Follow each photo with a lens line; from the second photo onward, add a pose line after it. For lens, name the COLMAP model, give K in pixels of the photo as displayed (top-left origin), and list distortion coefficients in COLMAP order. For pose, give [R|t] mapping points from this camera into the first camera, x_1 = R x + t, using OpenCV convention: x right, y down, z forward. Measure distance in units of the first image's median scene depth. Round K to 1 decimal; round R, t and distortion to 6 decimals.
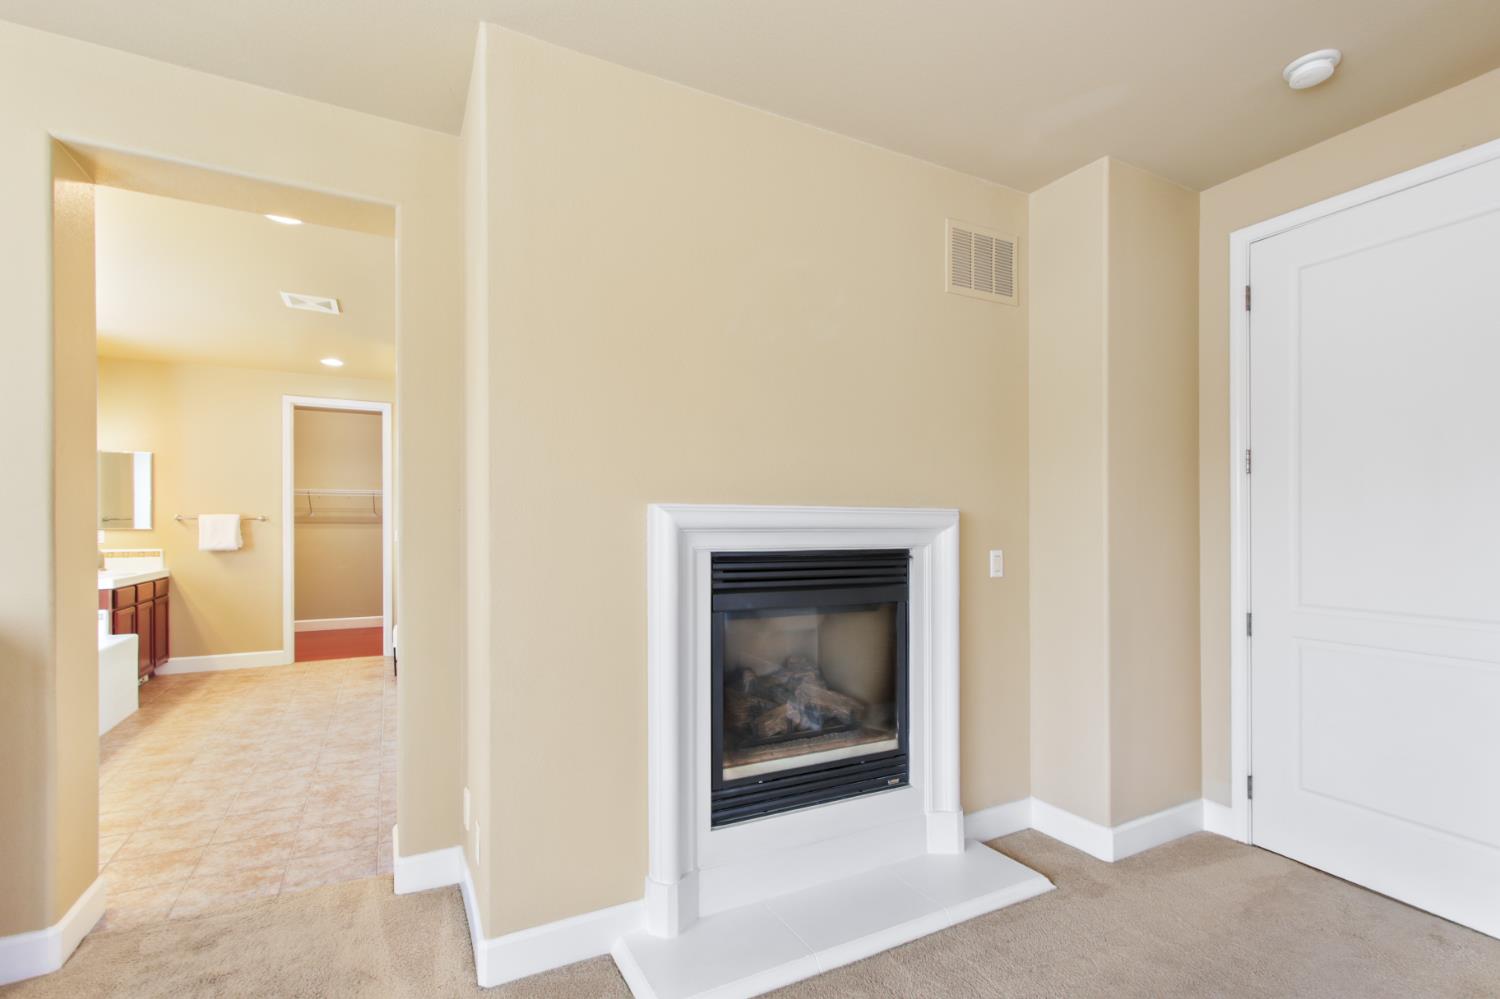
lens RADIAL K [[692.3, 0, 756.1], [0, 692.3, 528.0], [0, 0, 1]] dist [-0.003995, 0.003899]
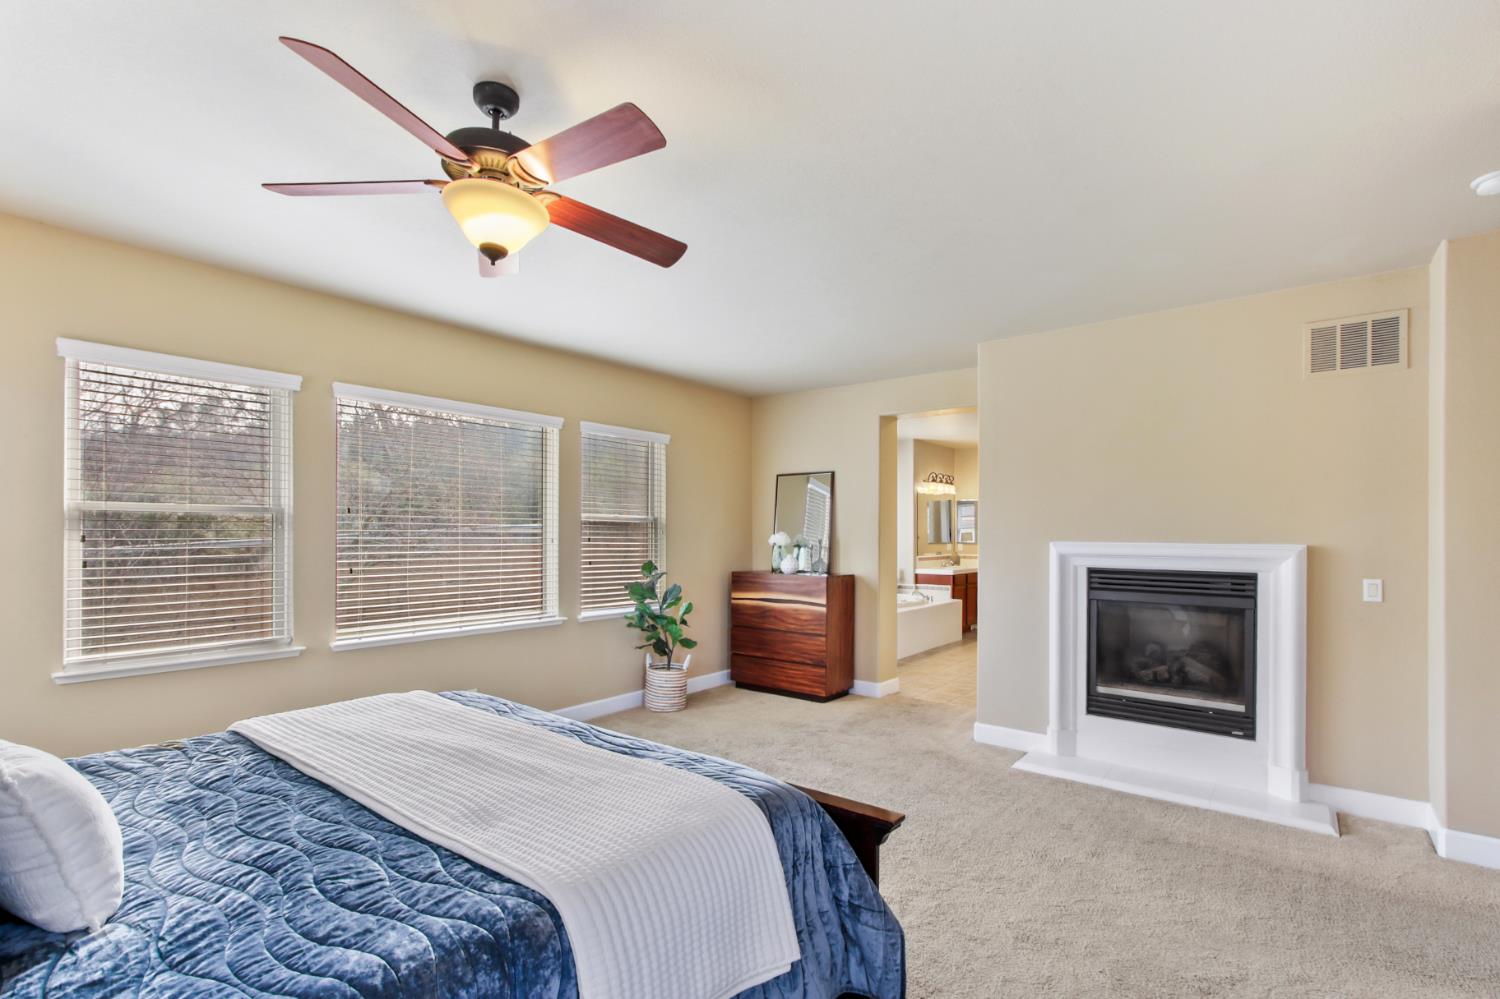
lens RADIAL K [[692.3, 0, 768.3], [0, 692.3, 534.3], [0, 0, 1]] dist [-0.003995, 0.003899]
pose [[0.417367, 0.003011, -0.908733, 0.575651], [-0.004615, 0.999989, 0.001193, -0.024132], [0.908726, 0.003695, 0.417376, -0.259330]]
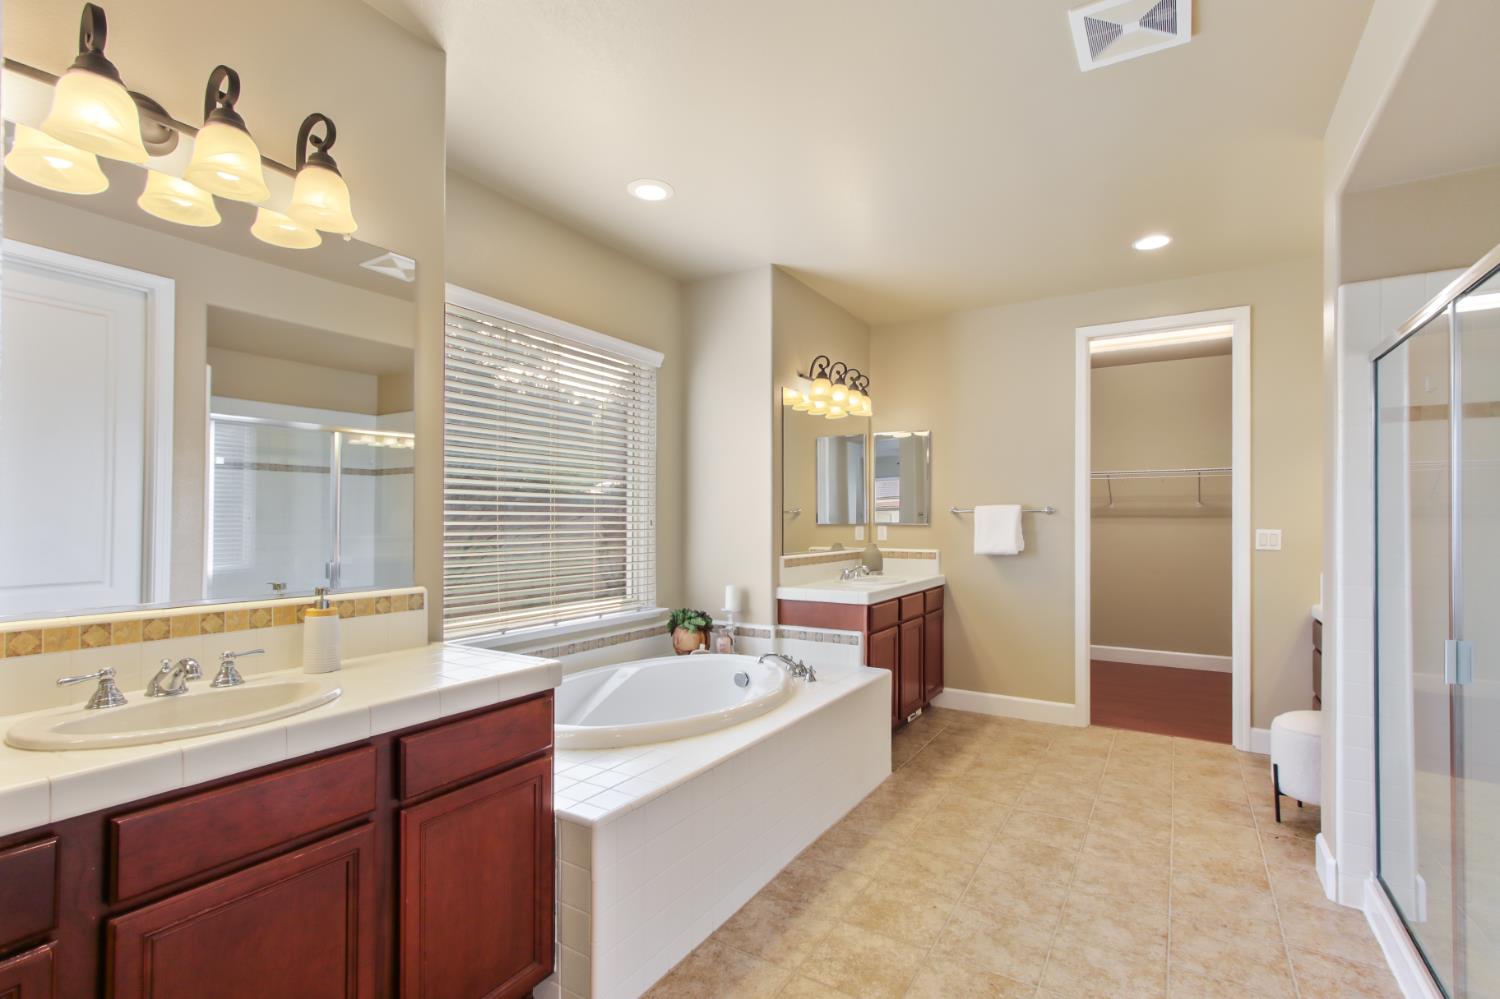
lens RADIAL K [[692.3, 0, 751.5], [0, 692.3, 520.7], [0, 0, 1]] dist [-0.003995, 0.003899]
pose [[0.504460, 0.003214, -0.863429, -0.326651], [-0.004932, 0.999987, 0.000841, -0.003201], [0.863421, 0.003834, 0.504470, 0.483171]]
